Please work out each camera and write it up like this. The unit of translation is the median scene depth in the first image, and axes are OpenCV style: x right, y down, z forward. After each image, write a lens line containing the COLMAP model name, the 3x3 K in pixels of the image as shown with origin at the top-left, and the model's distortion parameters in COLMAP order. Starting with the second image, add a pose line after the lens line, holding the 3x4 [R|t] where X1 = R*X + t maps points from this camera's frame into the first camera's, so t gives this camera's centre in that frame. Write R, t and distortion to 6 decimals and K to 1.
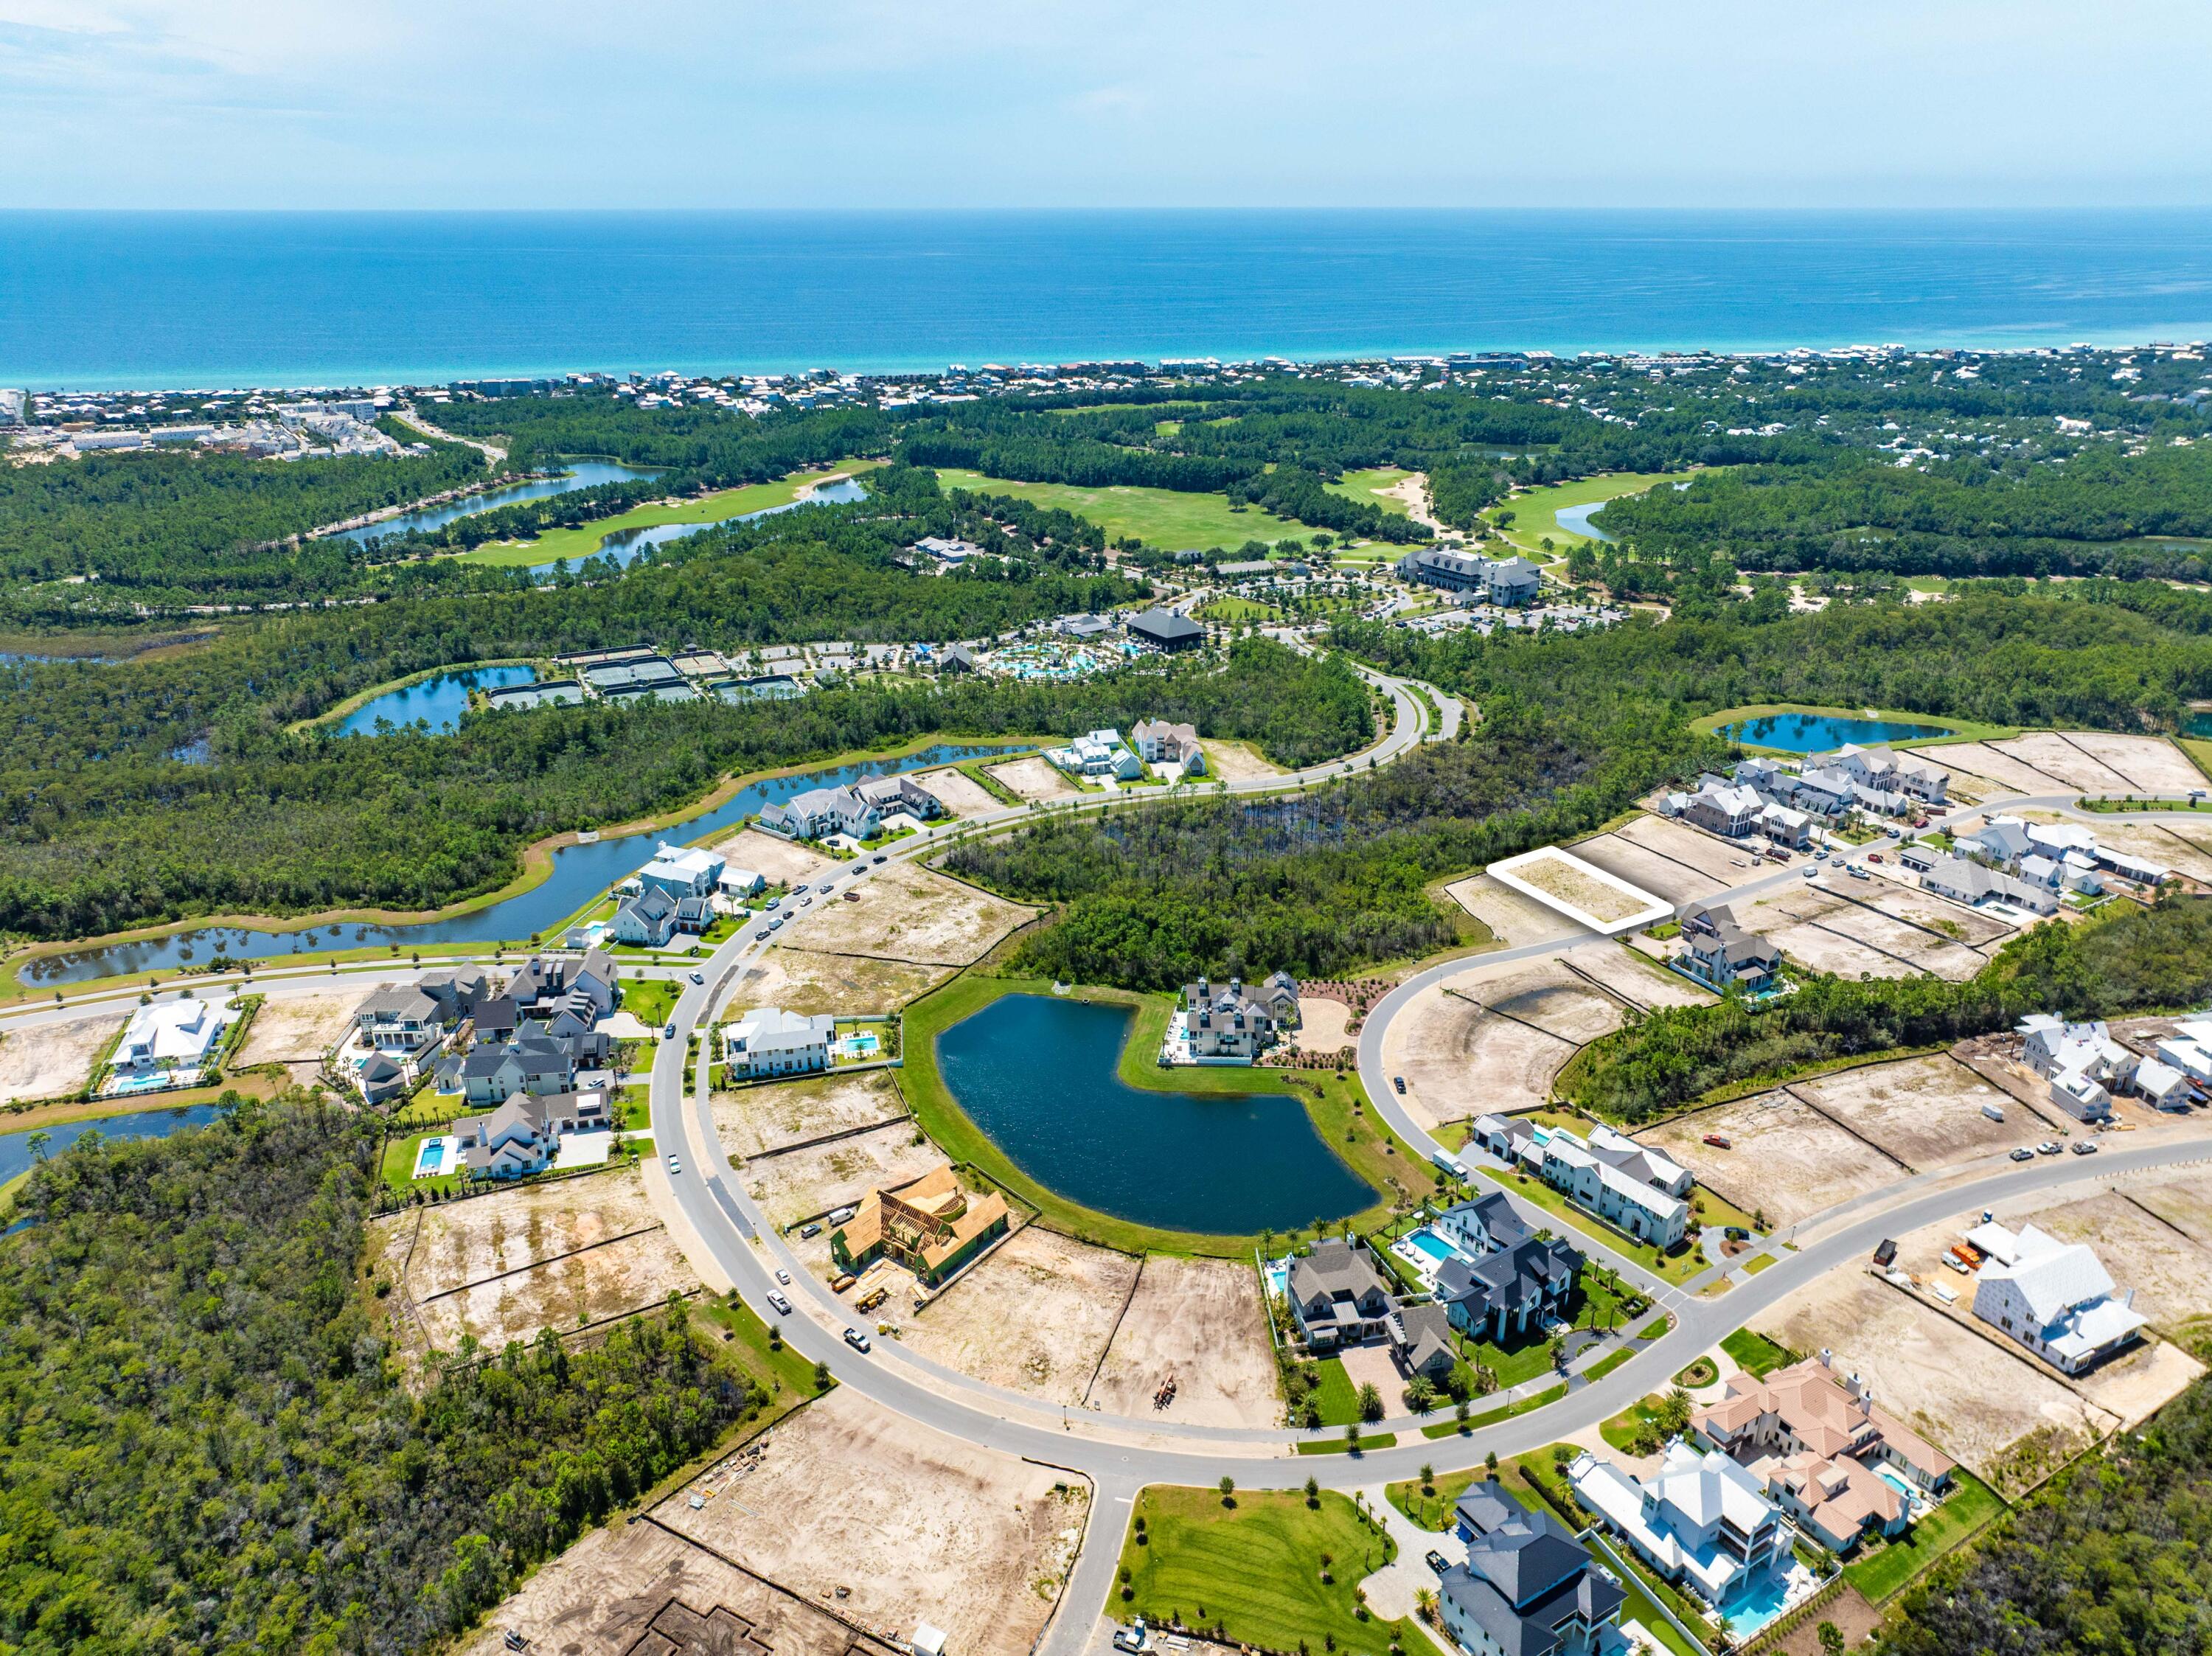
lens RADIAL K [[1539.1, 0, 1103.7], [0, 1539.1, 828.0], [0, 0, 1]] dist [0.001223, 0.007180]
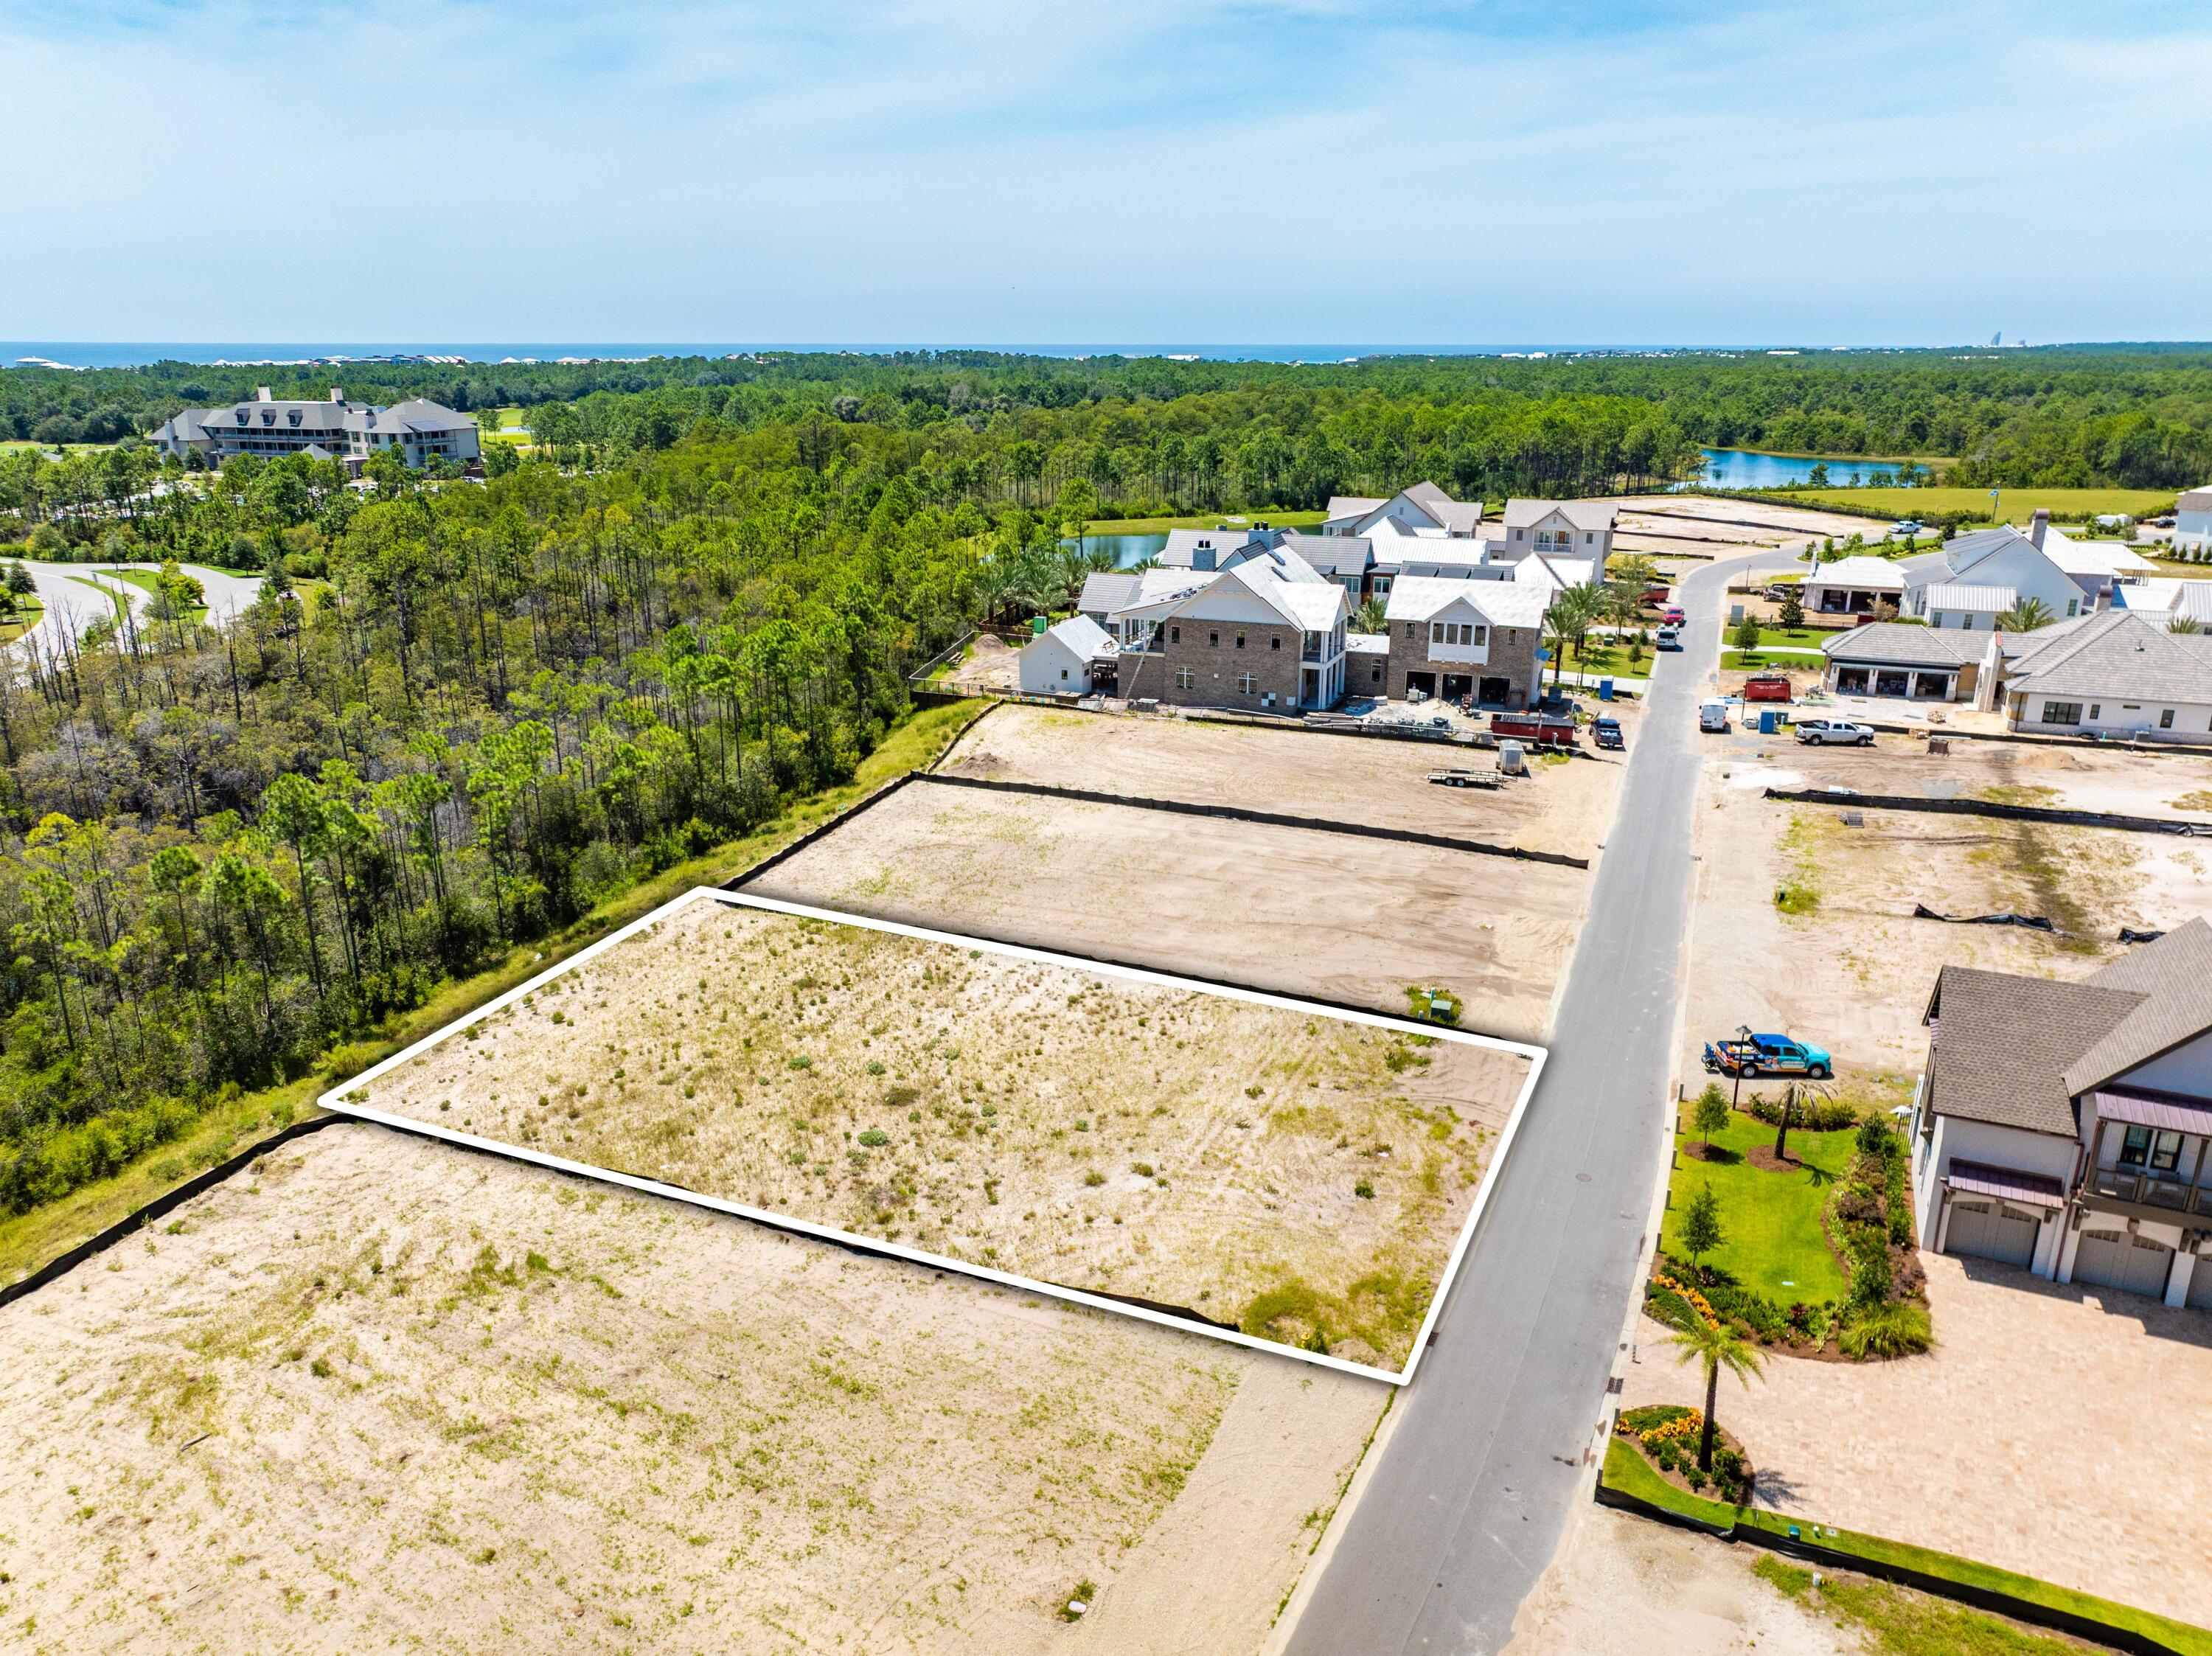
lens RADIAL K [[1539.1, 0, 1106.7], [0, 1539.1, 840.3], [0, 0, 1]] dist [0.001223, 0.007180]
pose [[0.798413, -0.182257, 0.573863, 0.153044], [0.224548, 0.974459, -0.002928, 0.013569], [-0.558672, 0.131198, 0.818946, 0.558969]]
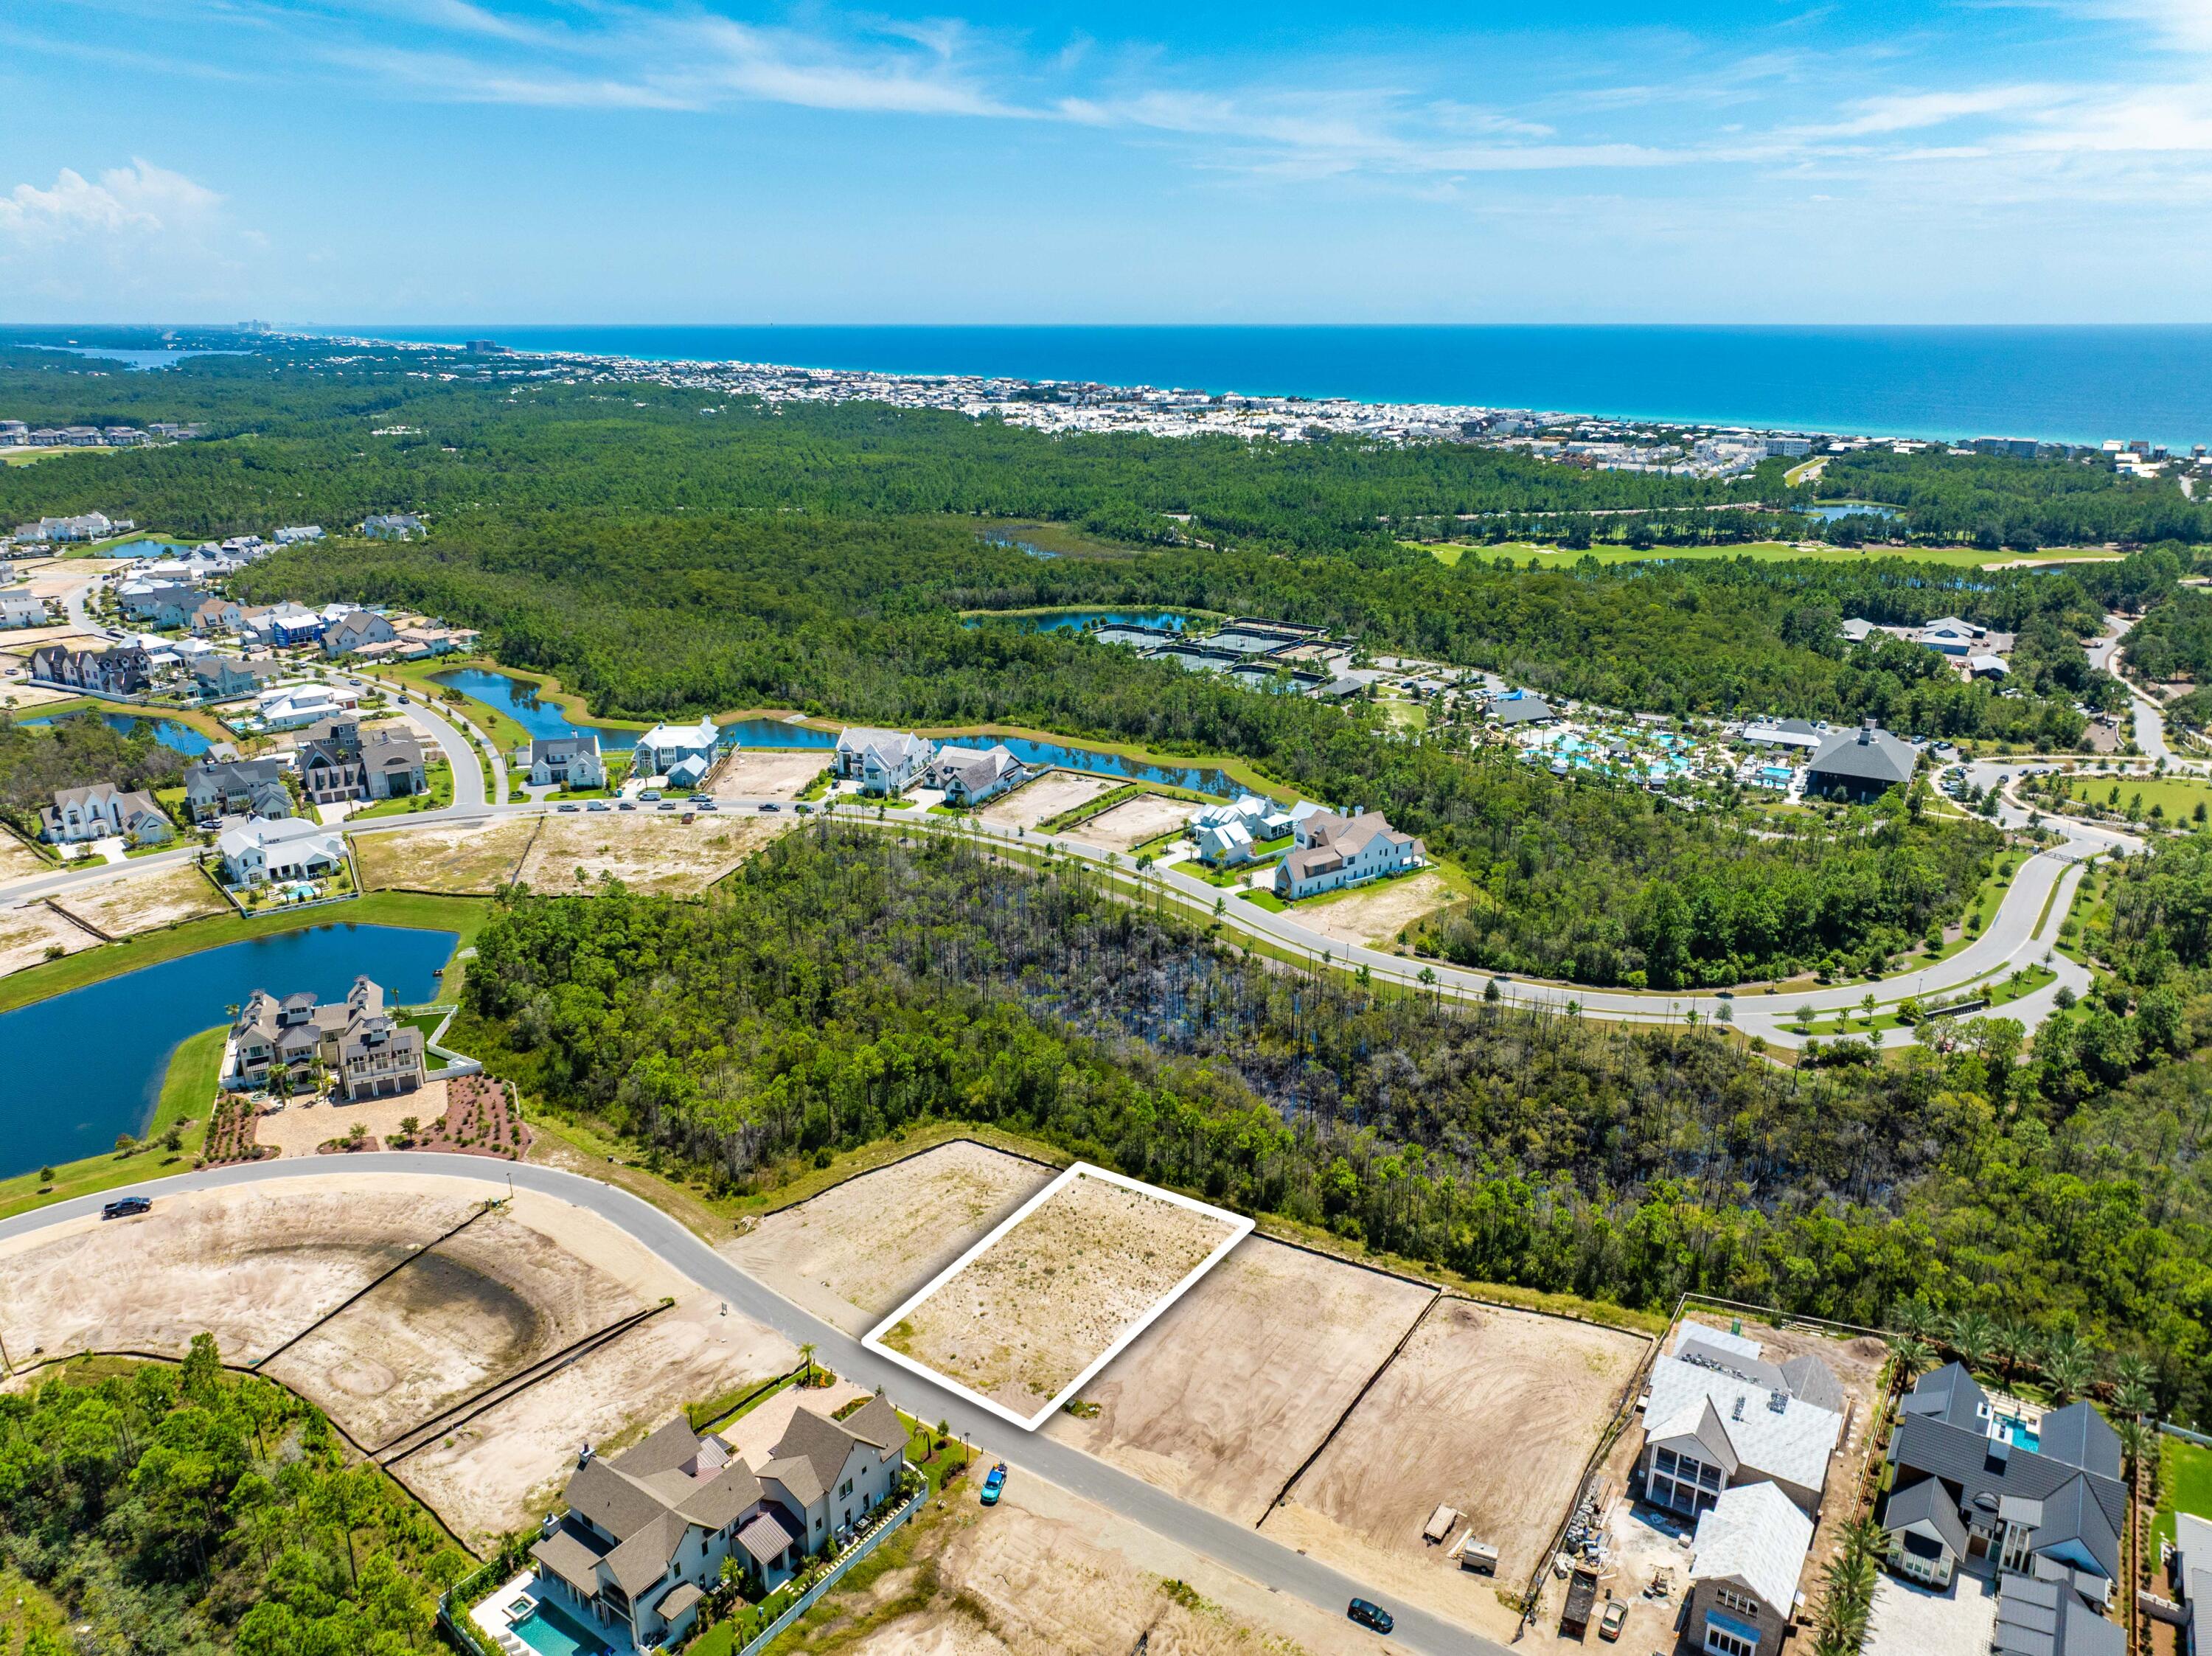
lens RADIAL K [[1539.1, 0, 1104.3], [0, 1539.1, 824.1], [0, 0, 1]] dist [0.001223, 0.007180]
pose [[0.431359, 0.284935, -0.856003, 0.414555], [-0.342617, 0.929471, 0.136737, -0.091984], [0.834591, 0.234299, 0.498559, 0.493184]]
